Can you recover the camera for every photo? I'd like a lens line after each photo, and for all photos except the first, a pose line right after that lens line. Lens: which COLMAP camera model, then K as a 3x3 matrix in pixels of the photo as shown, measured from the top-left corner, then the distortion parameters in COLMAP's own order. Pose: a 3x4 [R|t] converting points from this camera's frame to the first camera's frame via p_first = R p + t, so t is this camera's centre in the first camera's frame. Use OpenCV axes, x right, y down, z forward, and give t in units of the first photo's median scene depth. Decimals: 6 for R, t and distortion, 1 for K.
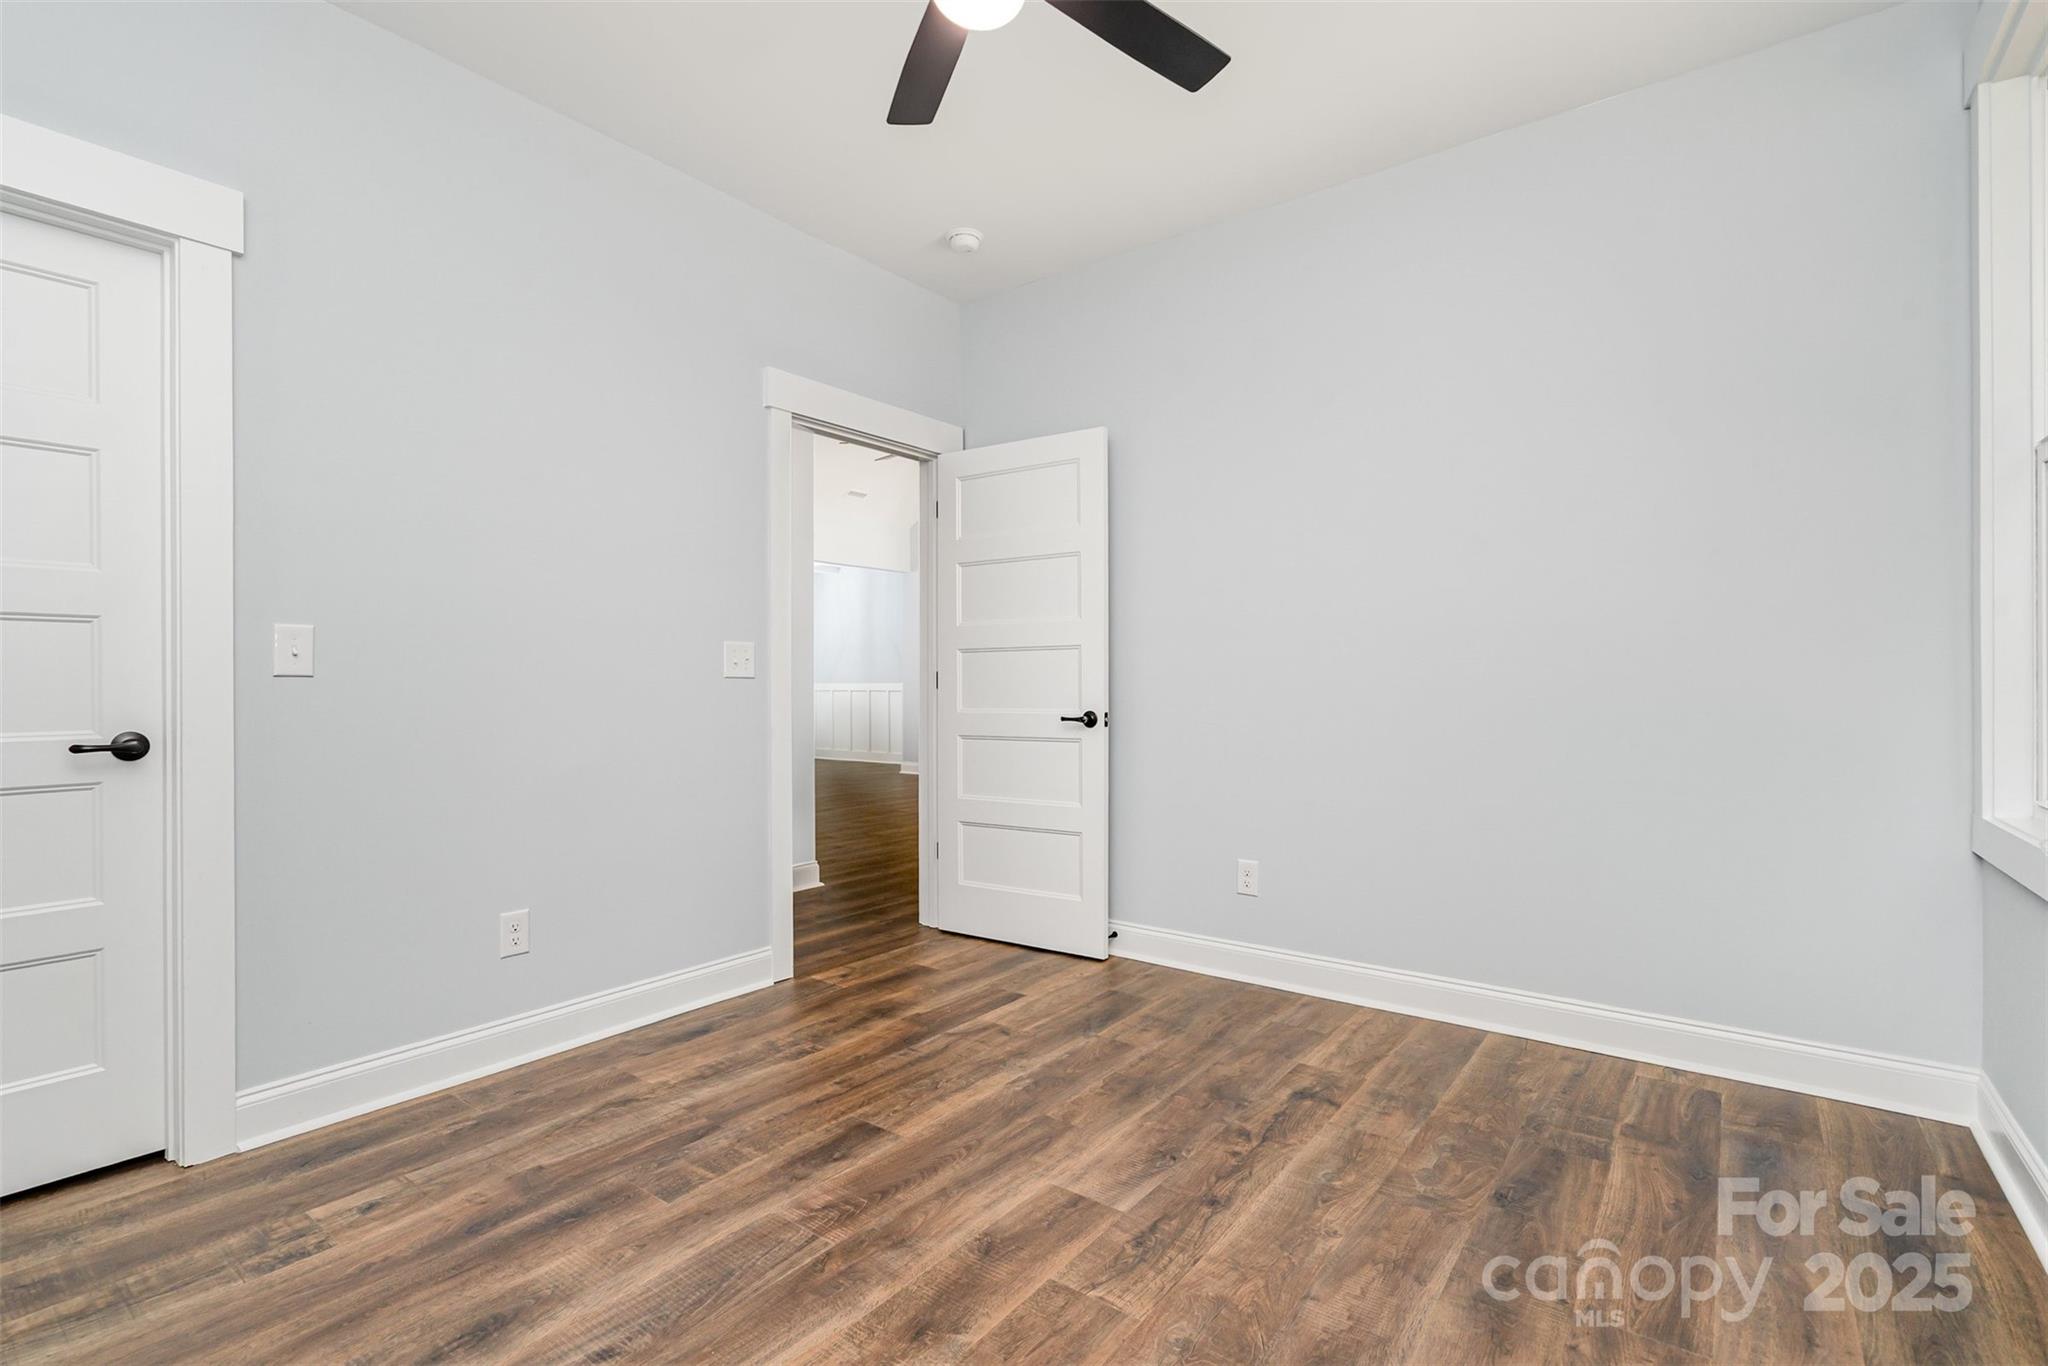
lens RADIAL K [[952.6, 0, 1027.4], [0, 952.6, 679.7], [0, 0, 1]] dist [-0.004434, 0.001428]
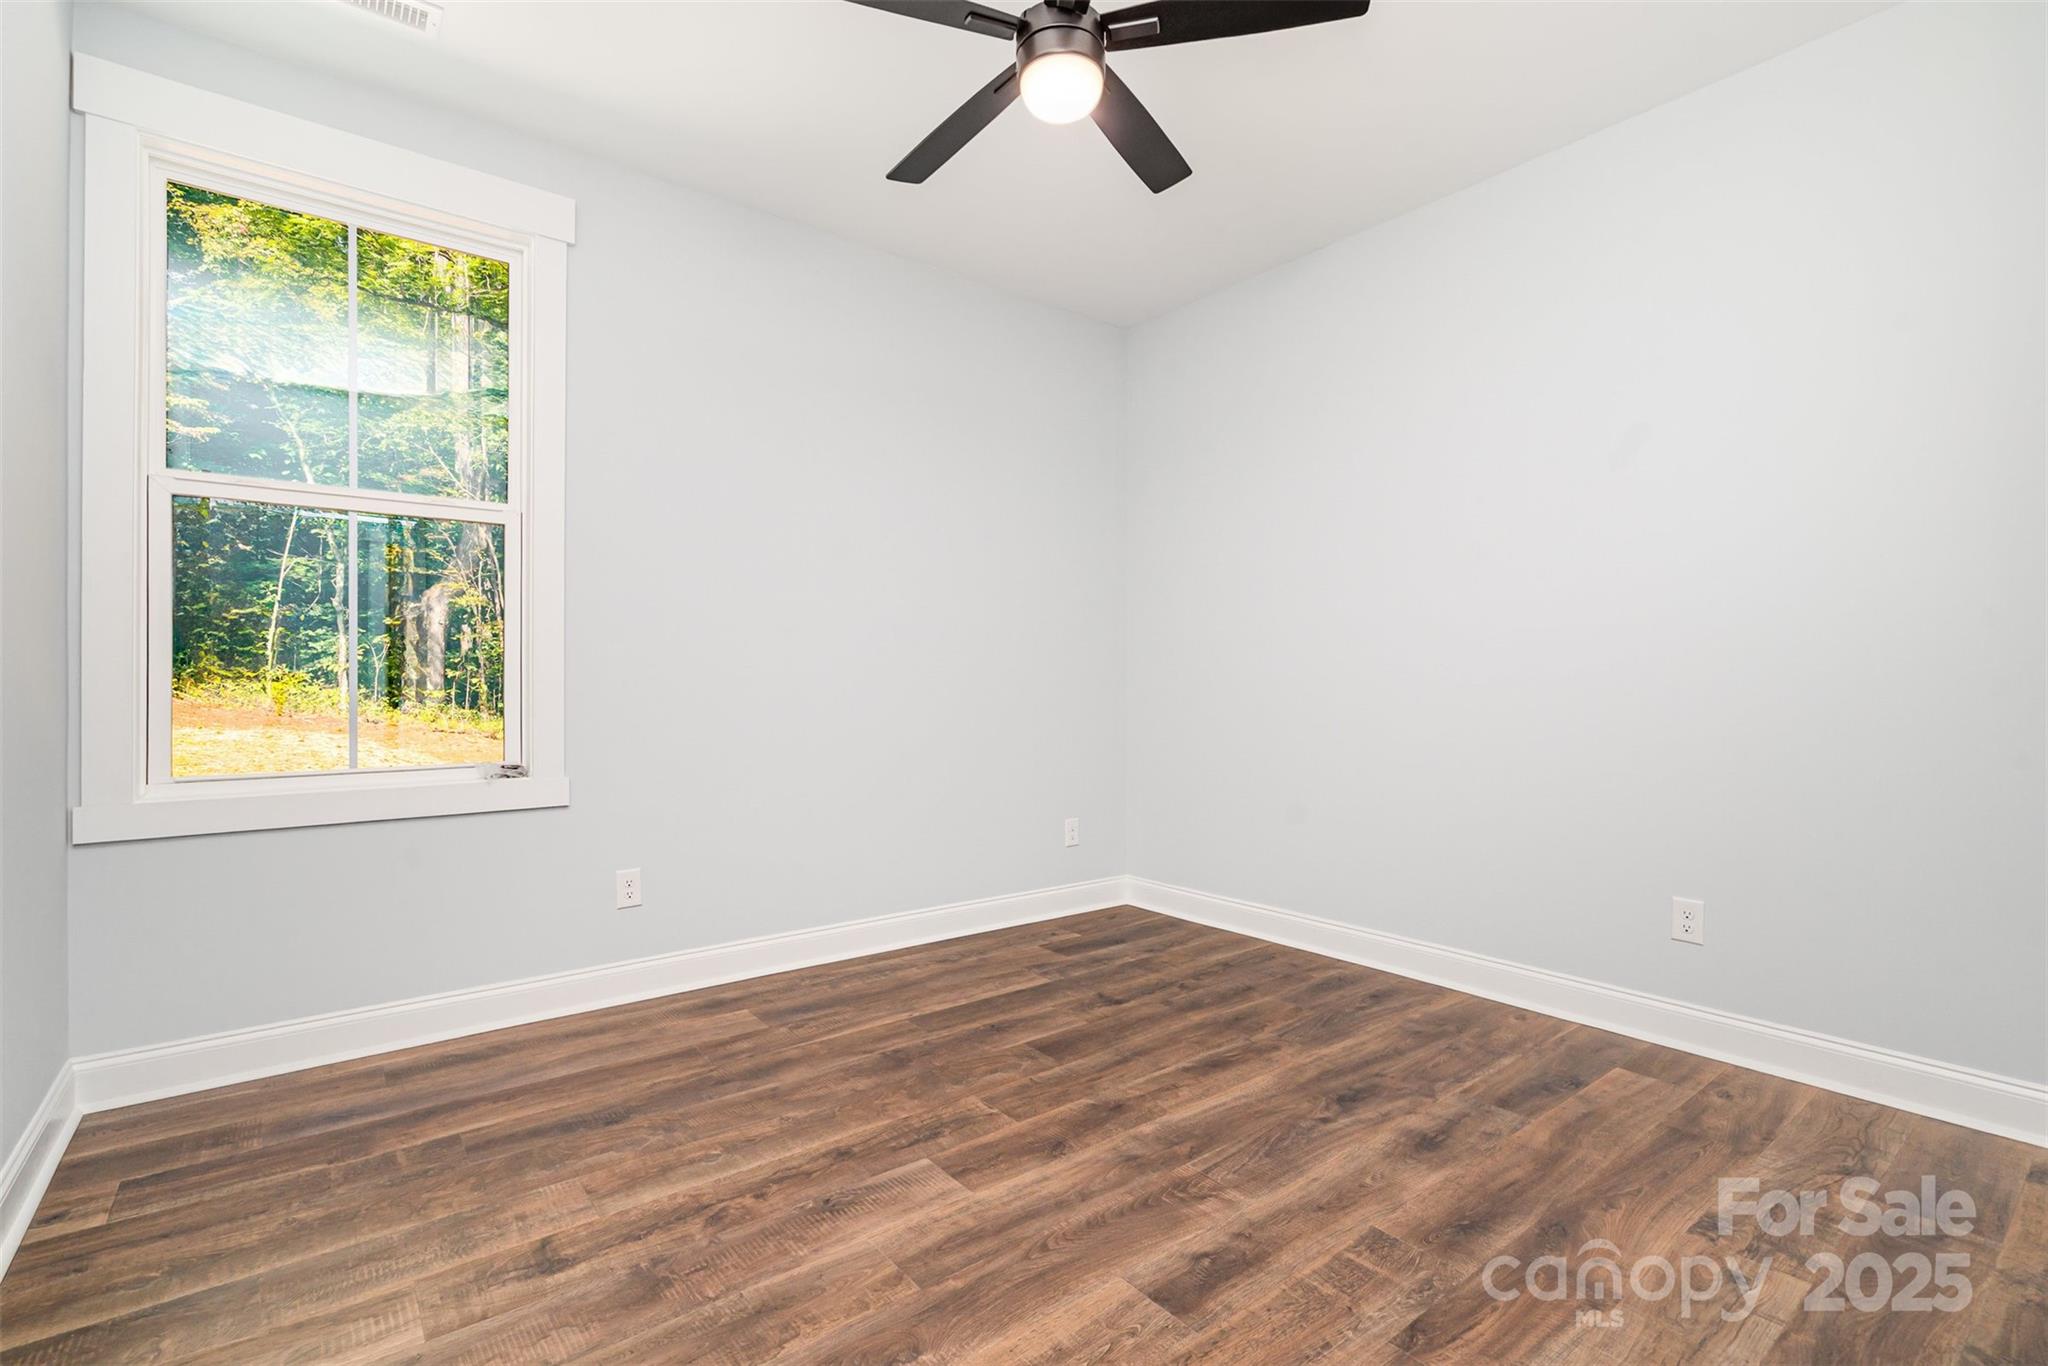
lens RADIAL K [[952.6, 0, 1023.9], [0, 952.6, 685.7], [0, 0, 1]] dist [-0.004434, 0.001428]
pose [[-0.967878, 0.000644, 0.251421, -0.269148], [-0.000033, 0.999996, -0.002688, 0.015183], [-0.251422, -0.002610, -0.967874, 1.928662]]
